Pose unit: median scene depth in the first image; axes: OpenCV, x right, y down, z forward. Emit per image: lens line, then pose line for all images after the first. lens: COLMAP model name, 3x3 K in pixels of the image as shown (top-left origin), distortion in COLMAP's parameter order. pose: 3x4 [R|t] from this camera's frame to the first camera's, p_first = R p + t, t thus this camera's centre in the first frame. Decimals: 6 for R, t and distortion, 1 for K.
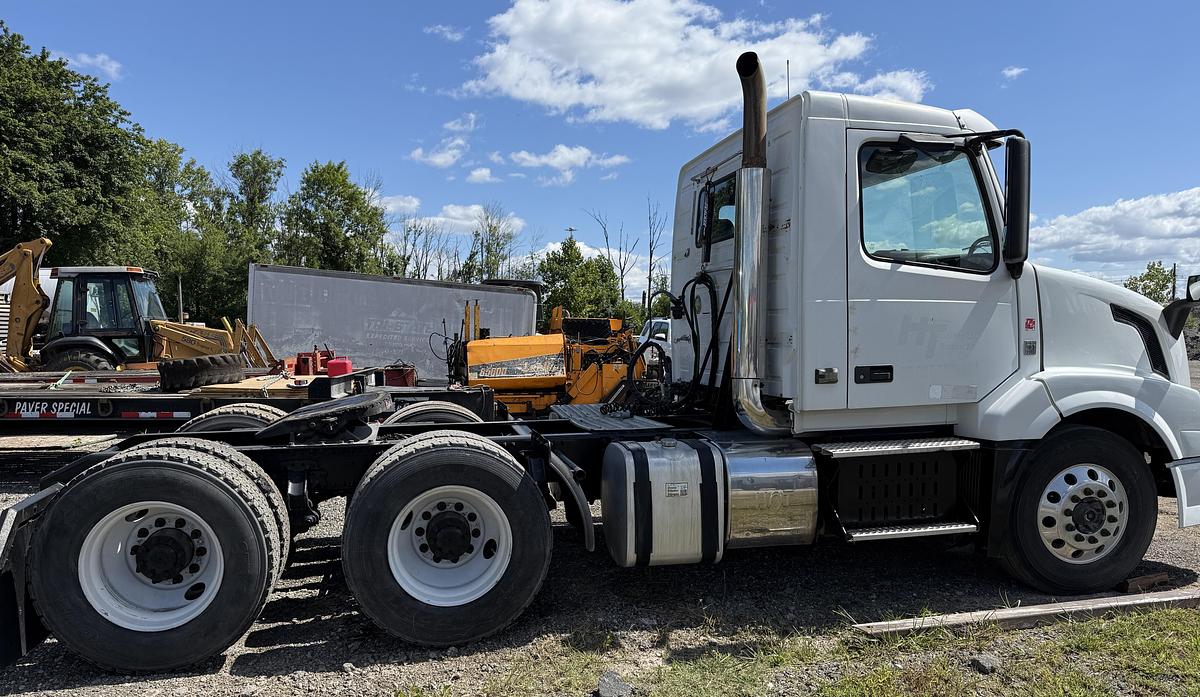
lens RADIAL K [[917.0, 0, 679.3], [0, 917.0, 353.9], [0, 0, 1]] dist [-0.005351, -0.009330]
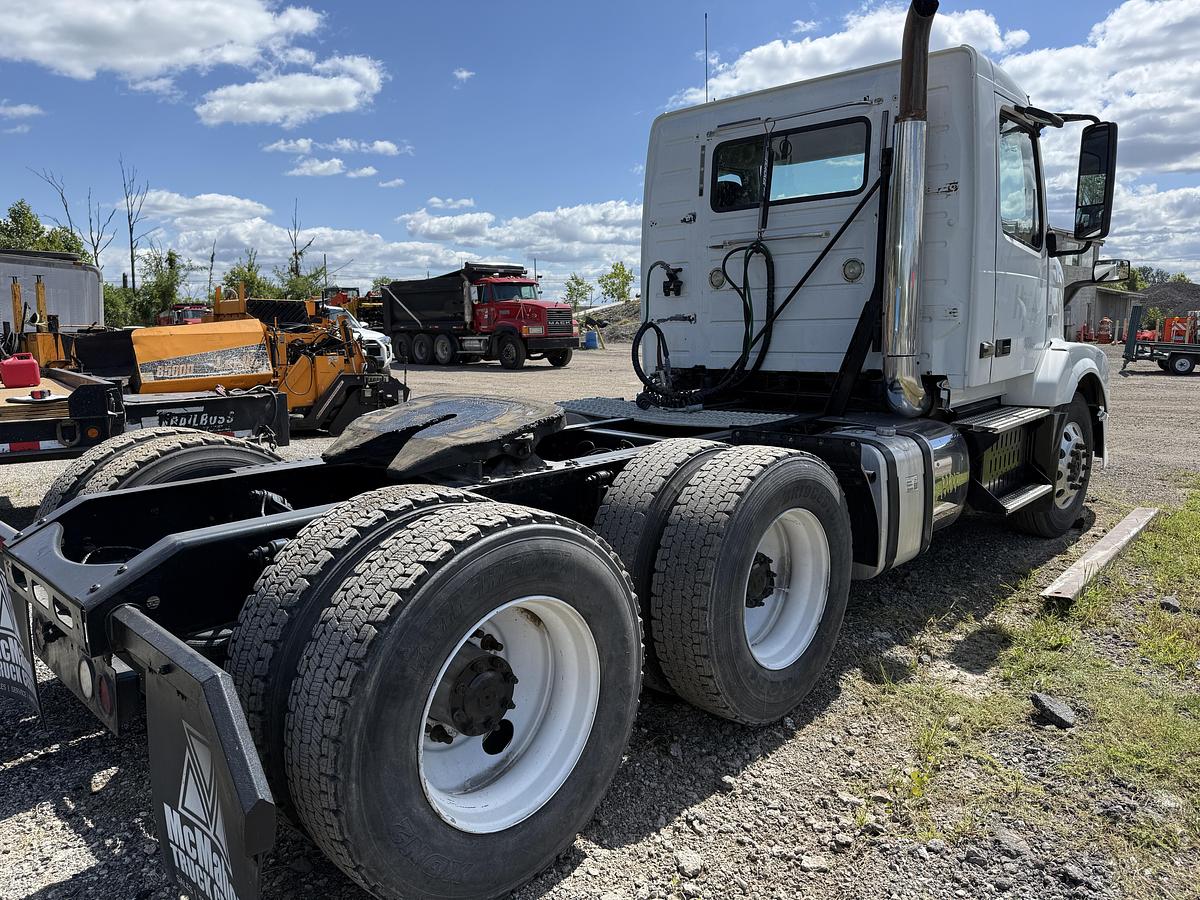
lens RADIAL K [[870.4, 0, 601.3], [0, 870.4, 410.0], [0, 0, 1]] dist [0.047471, -0.062907]
pose [[0.823987, -0.058296, 0.563602, -0.113142], [0.018485, 0.996929, 0.076092, 0.001521], [-0.566308, -0.052281, 0.822534, 0.075335]]
